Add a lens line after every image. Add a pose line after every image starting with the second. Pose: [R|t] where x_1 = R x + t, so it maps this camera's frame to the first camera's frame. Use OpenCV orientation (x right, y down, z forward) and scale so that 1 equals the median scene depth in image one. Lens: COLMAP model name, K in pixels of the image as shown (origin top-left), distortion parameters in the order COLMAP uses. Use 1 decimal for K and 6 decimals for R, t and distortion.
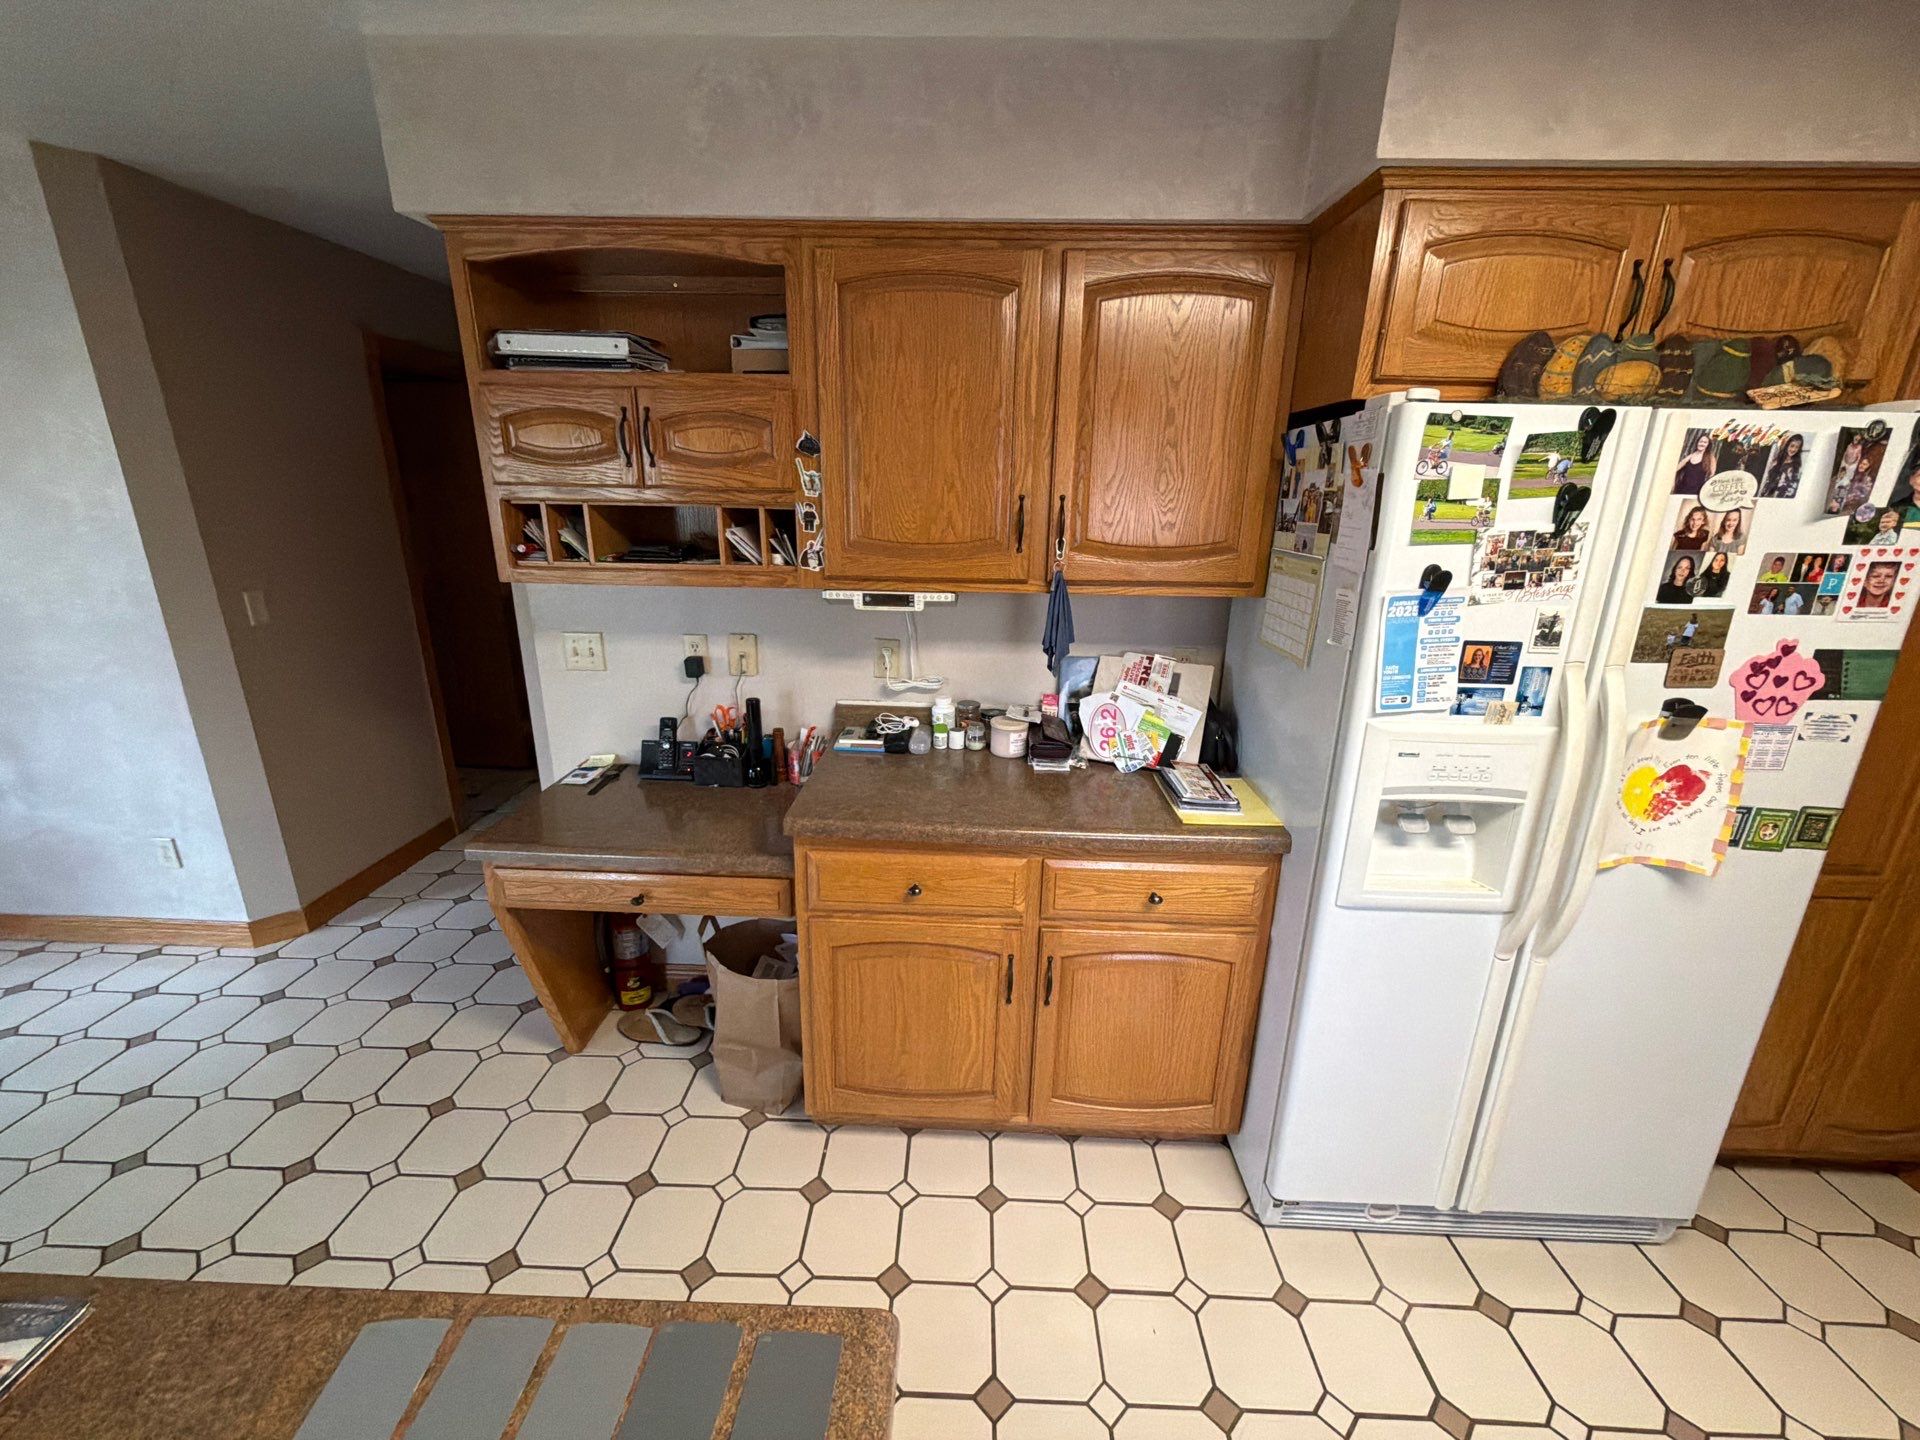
lens RADIAL K [[764.6, 0, 949.8], [0, 764.6, 716.2], [0, 0, 1]] dist [0.001728, -0.000447]
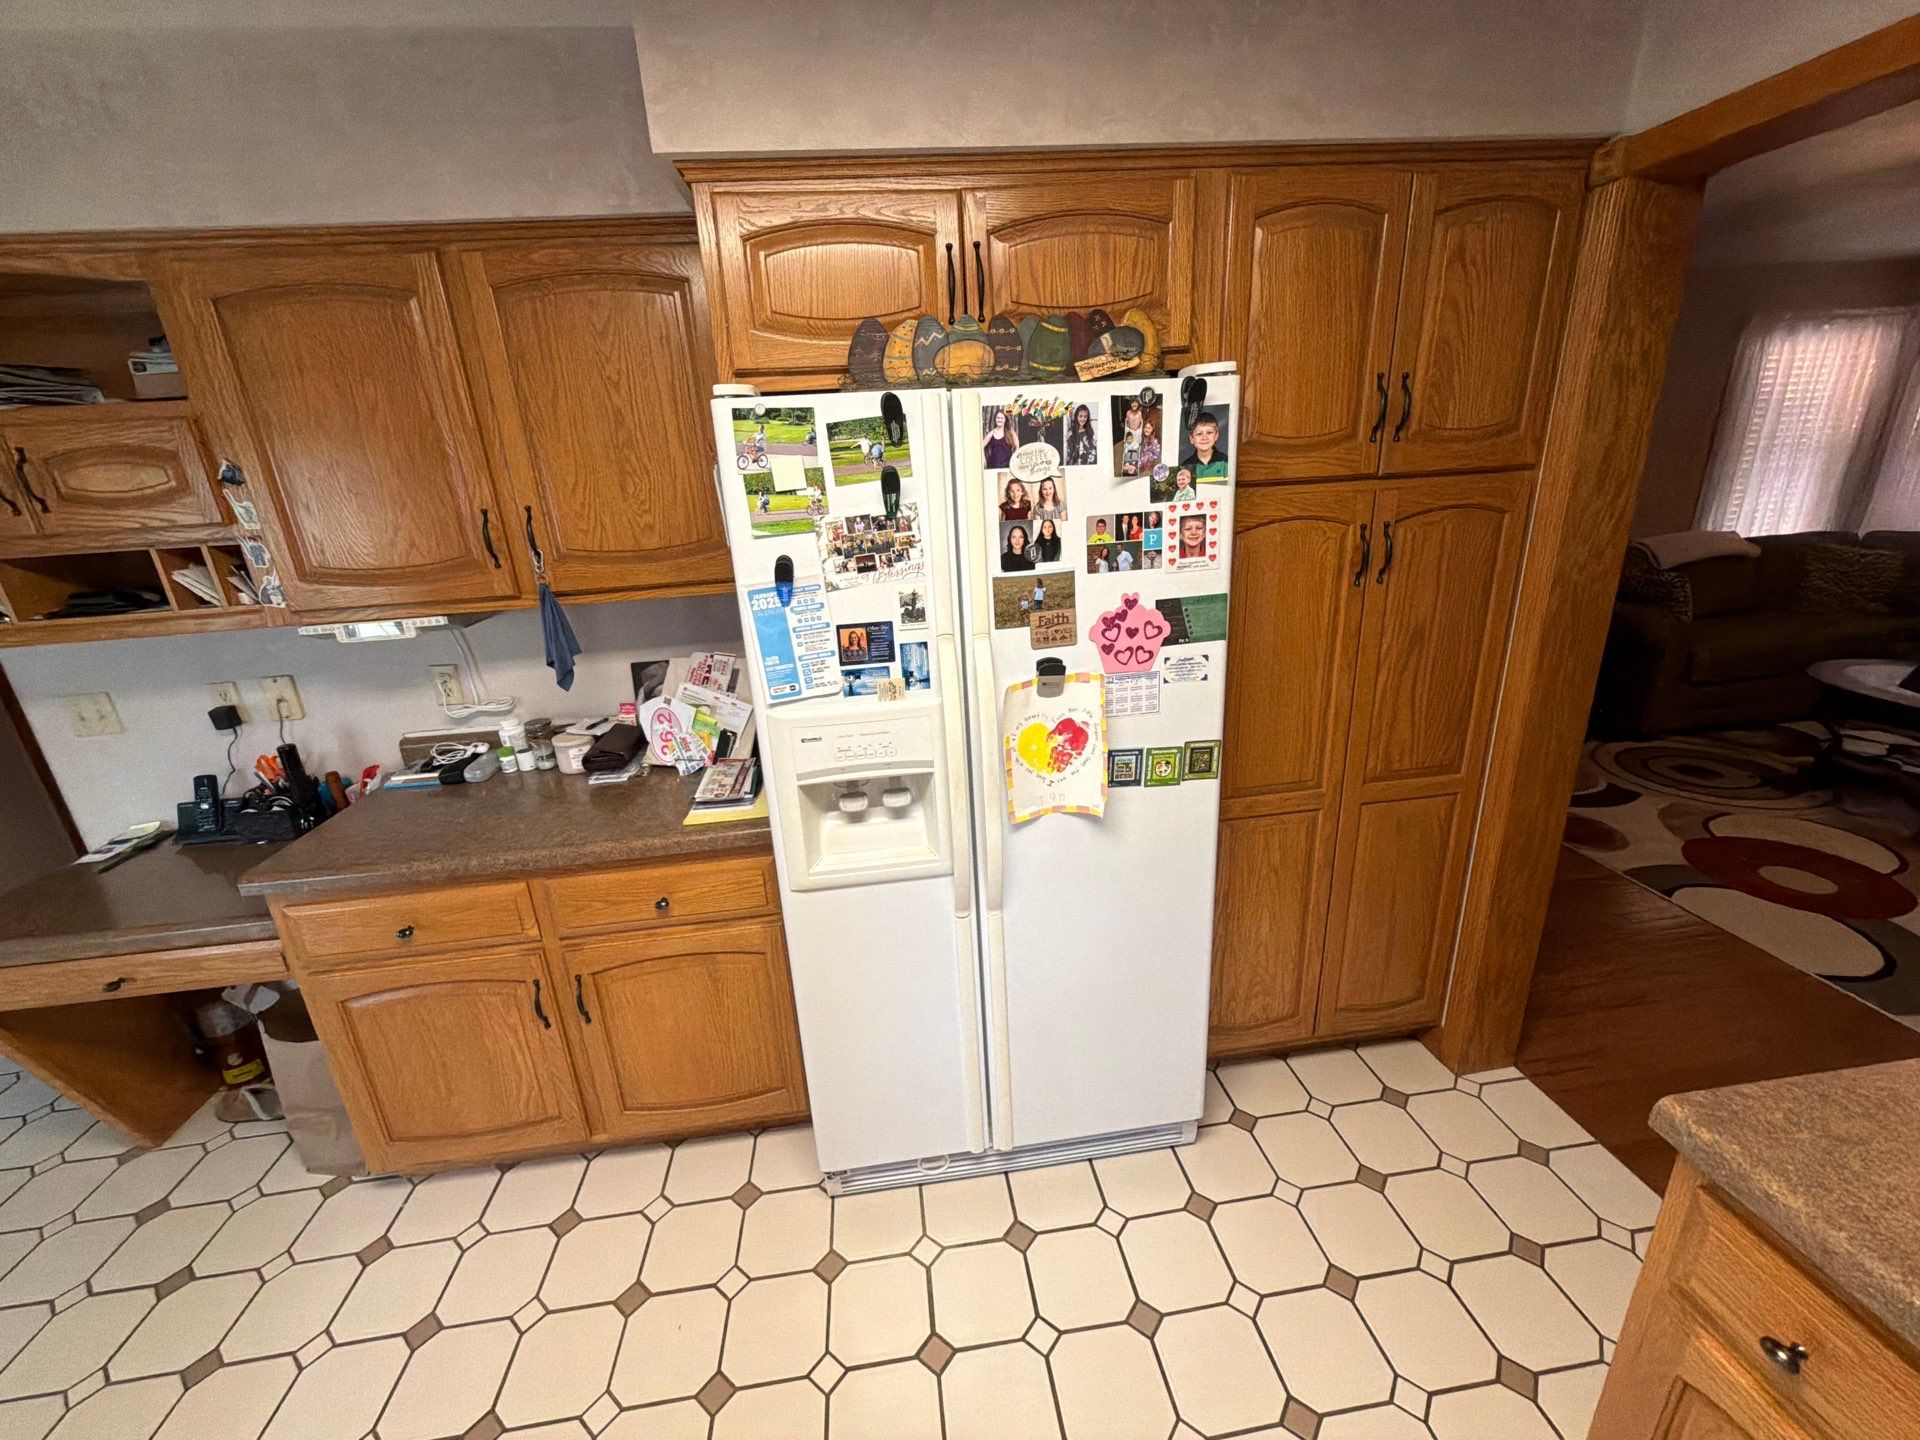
lens RADIAL K [[764.6, 0, 940.6], [0, 764.6, 716.9], [0, 0, 1]] dist [0.001728, -0.000447]
pose [[0.985372, -0.119057, 0.121931, 0.532573], [0.115705, 0.992694, 0.034232, 0.003575], [-0.125116, -0.019623, 0.991948, -0.032143]]
